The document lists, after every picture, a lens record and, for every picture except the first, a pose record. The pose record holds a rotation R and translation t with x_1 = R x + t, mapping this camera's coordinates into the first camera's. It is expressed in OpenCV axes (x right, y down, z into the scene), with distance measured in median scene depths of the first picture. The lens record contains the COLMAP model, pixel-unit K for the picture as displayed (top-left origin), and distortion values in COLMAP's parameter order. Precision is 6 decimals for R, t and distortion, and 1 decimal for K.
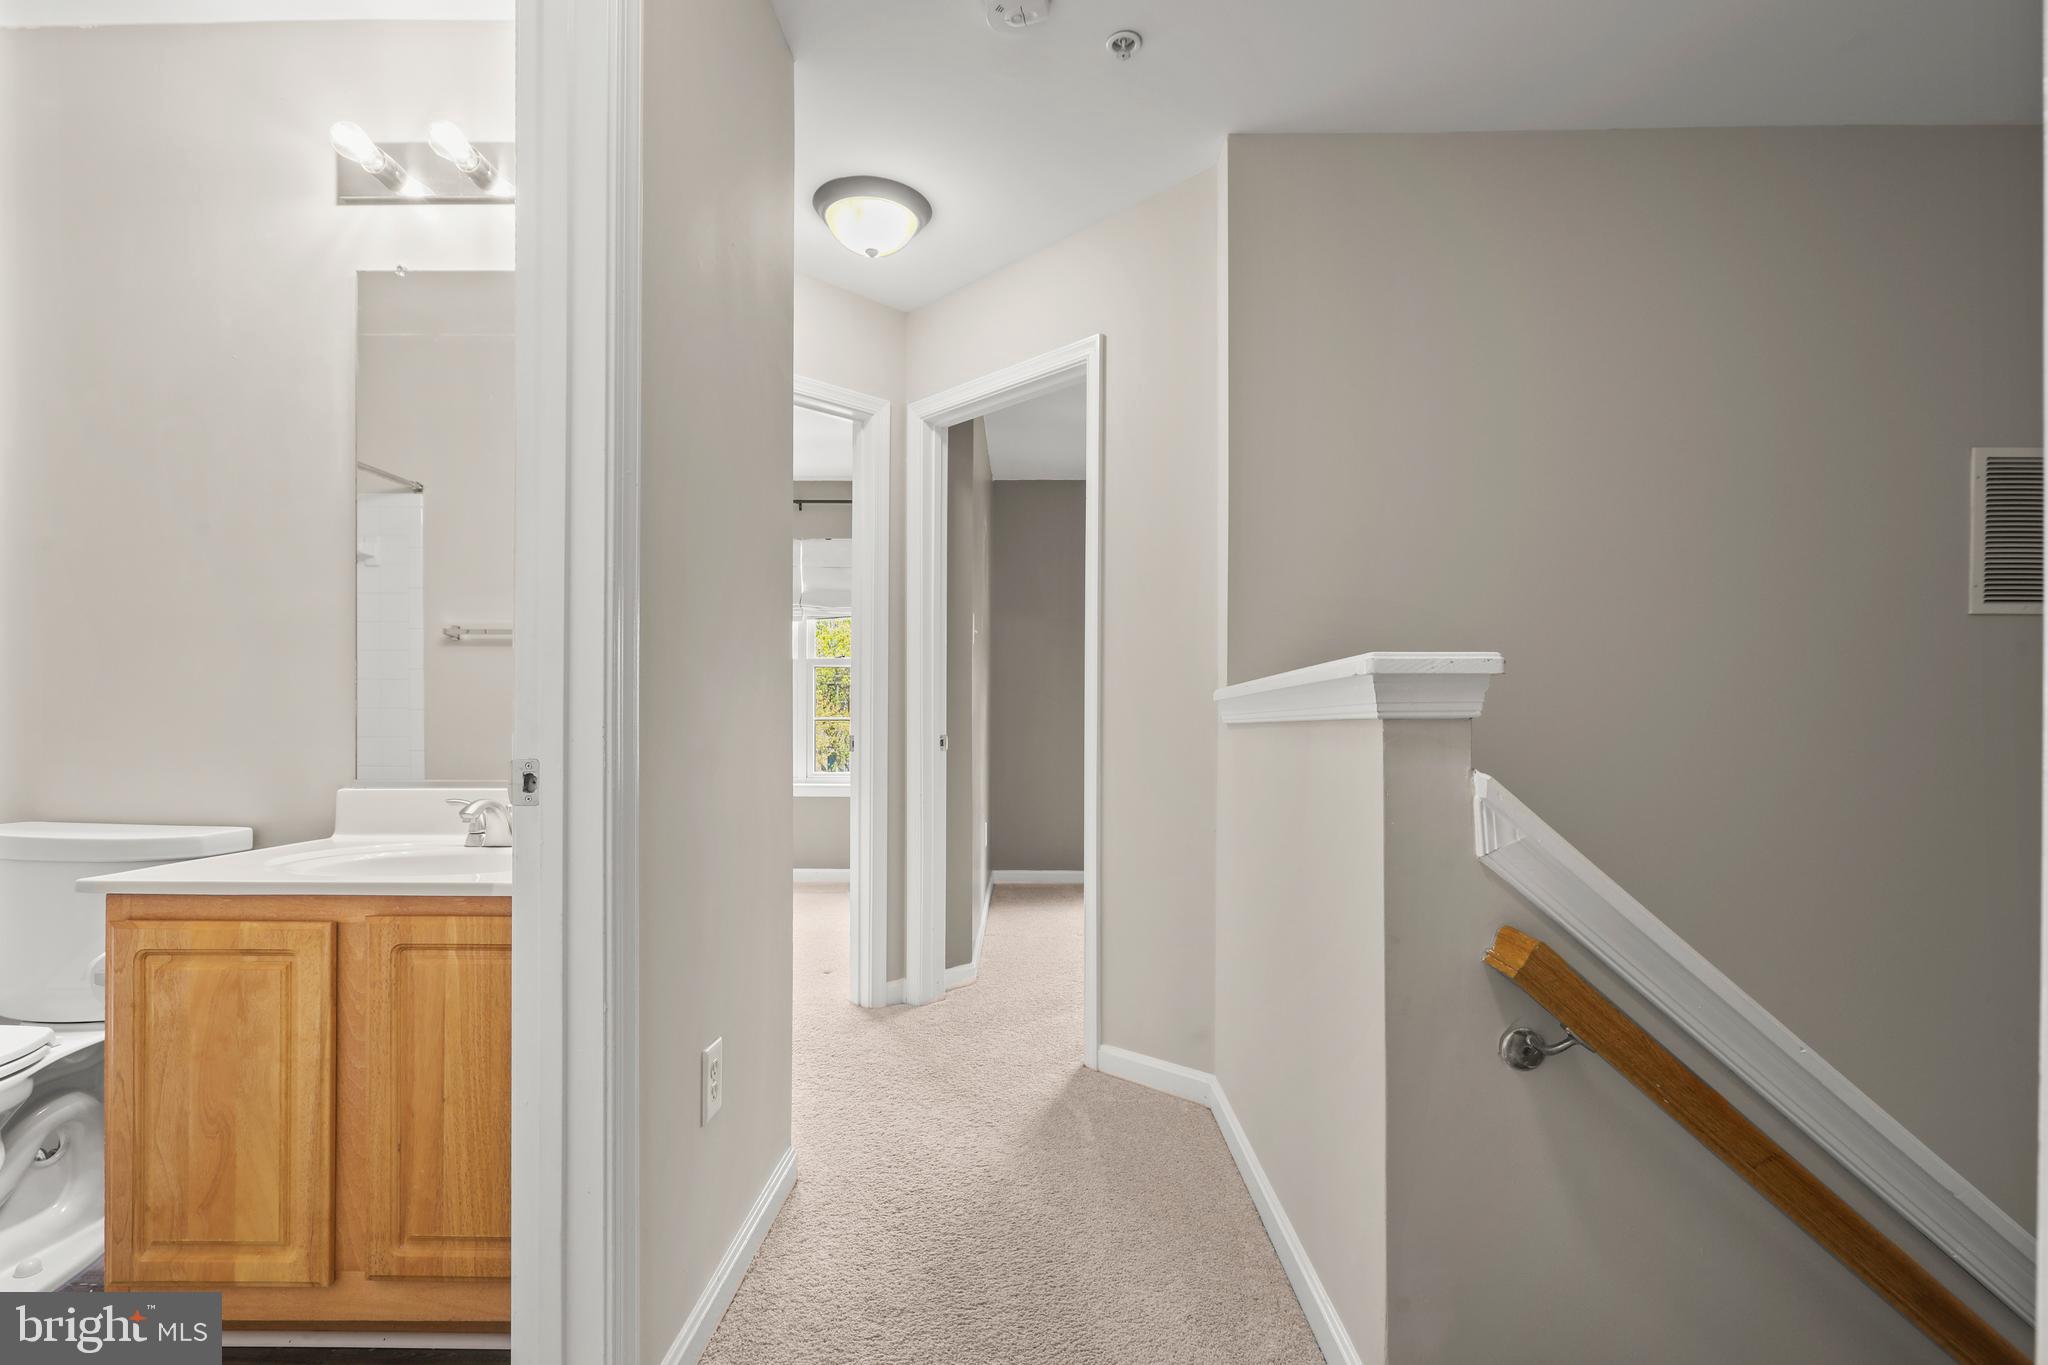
lens RADIAL K [[956.6, 0, 1020.5], [0, 956.6, 725.7], [0, 0, 1]] dist [-0.002246, -0.000309]
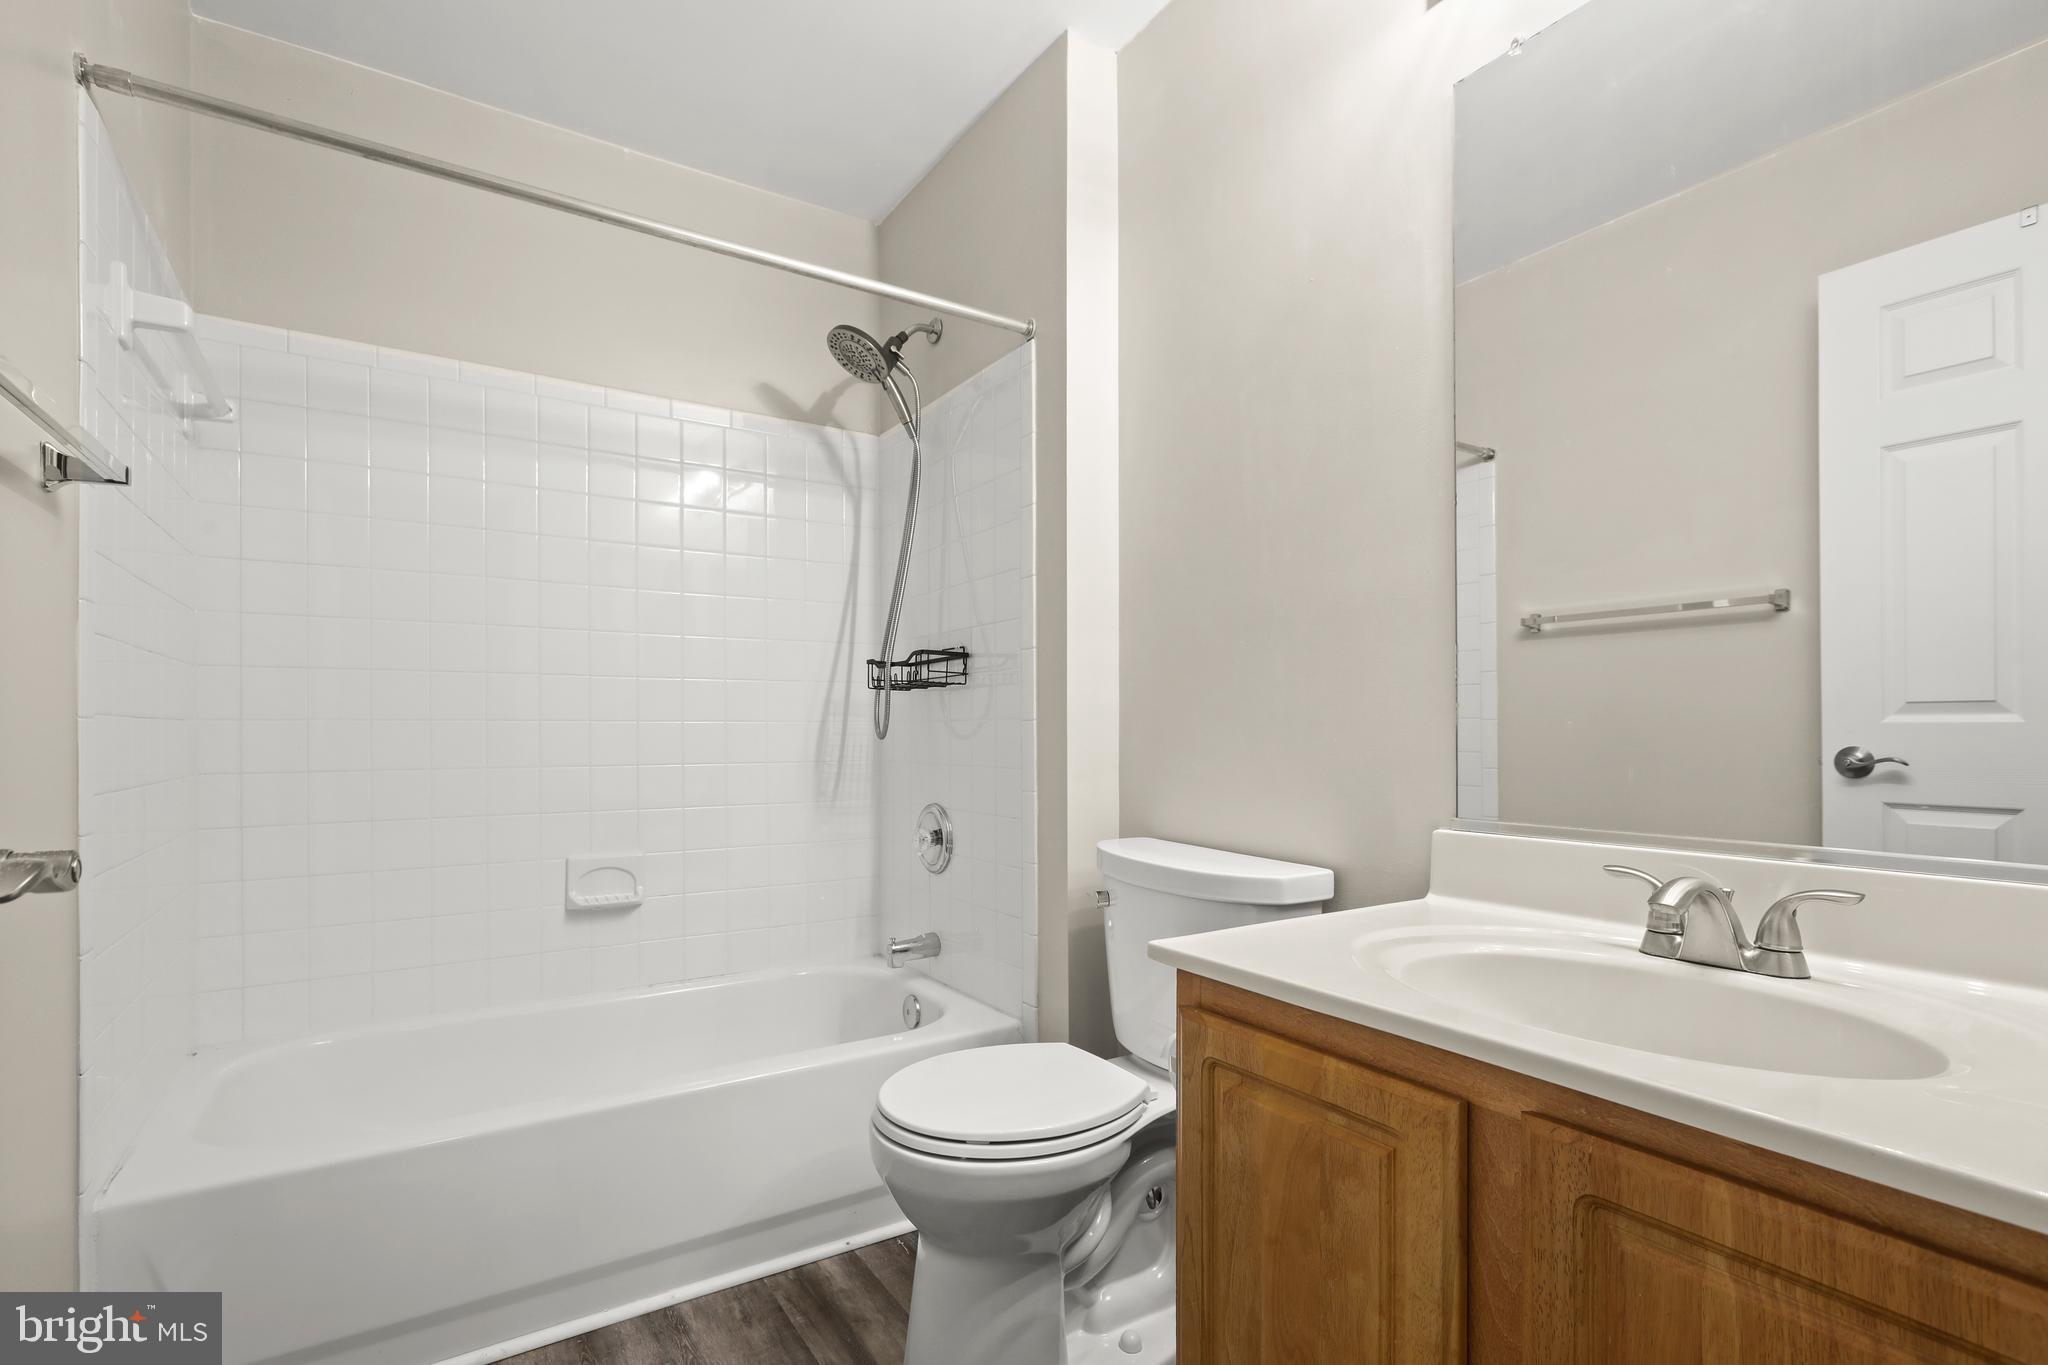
lens RADIAL K [[956.6, 0, 1020.5], [0, 956.6, 725.7], [0, 0, 1]] dist [-0.002246, -0.000309]
pose [[0.552633, -0.010189, -0.833362, -0.402075], [0.000575, 0.999930, -0.011844, -0.003444], [0.833424, 0.006066, 0.552600, 0.486680]]
